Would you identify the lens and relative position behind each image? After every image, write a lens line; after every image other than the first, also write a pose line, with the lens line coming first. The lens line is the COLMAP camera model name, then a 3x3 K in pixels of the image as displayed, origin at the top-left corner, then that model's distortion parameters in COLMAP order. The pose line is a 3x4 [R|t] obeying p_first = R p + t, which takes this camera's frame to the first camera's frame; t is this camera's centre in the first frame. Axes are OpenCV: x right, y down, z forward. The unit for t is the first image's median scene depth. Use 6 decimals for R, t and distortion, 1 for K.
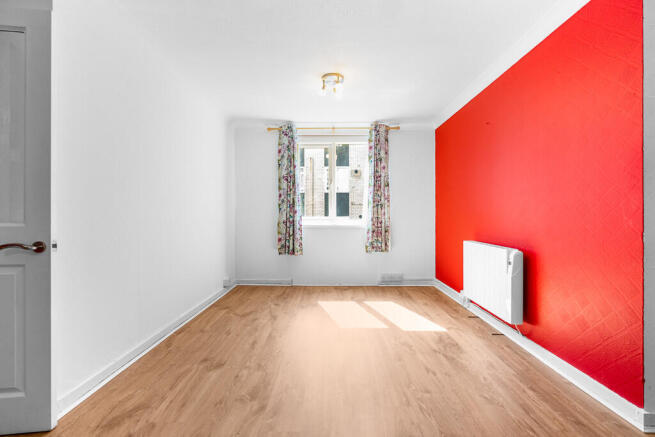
lens RADIAL K [[287.1, 0, 328.0], [0, 287.1, 216.5], [0, 0, 1]] dist [-0.000141, -0.000014]
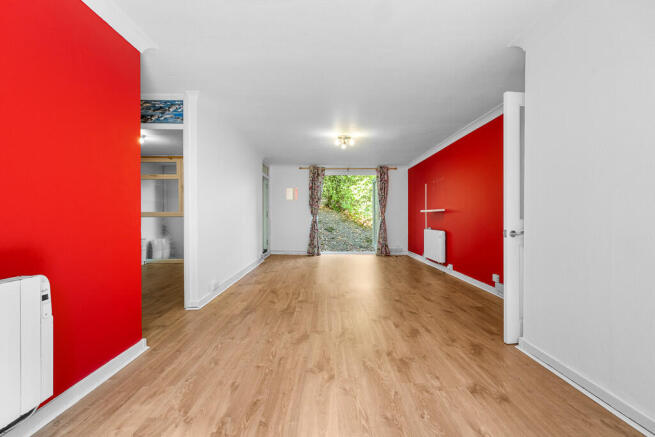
lens RADIAL K [[287.1, 0, 328.0], [0, 287.1, 216.5], [0, 0, 1]] dist [-0.000141, -0.000014]
pose [[-0.999686, 0.002985, -0.024875, 0.054063], [0.002862, 0.999984, 0.004954, -0.003680], [0.024889, 0.004882, -0.999678, 1.298385]]
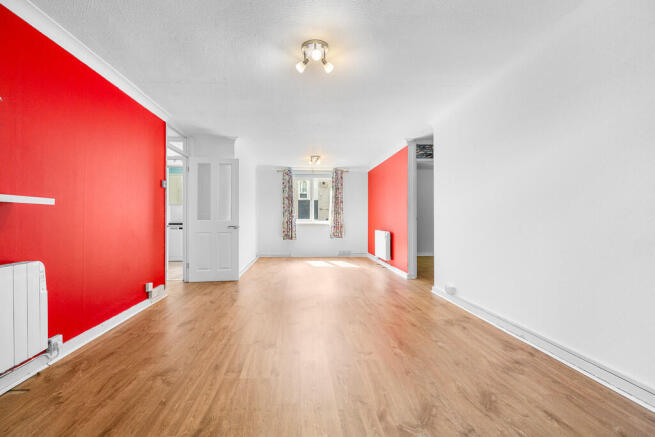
lens RADIAL K [[287.1, 0, 328.0], [0, 287.1, 216.5], [0, 0, 1]] dist [-0.000141, -0.000014]
pose [[0.993166, 0.003640, 0.116655, -0.152228], [-0.002383, 0.999938, -0.010912, 0.006897], [-0.116687, 0.010559, 0.993113, -1.288702]]
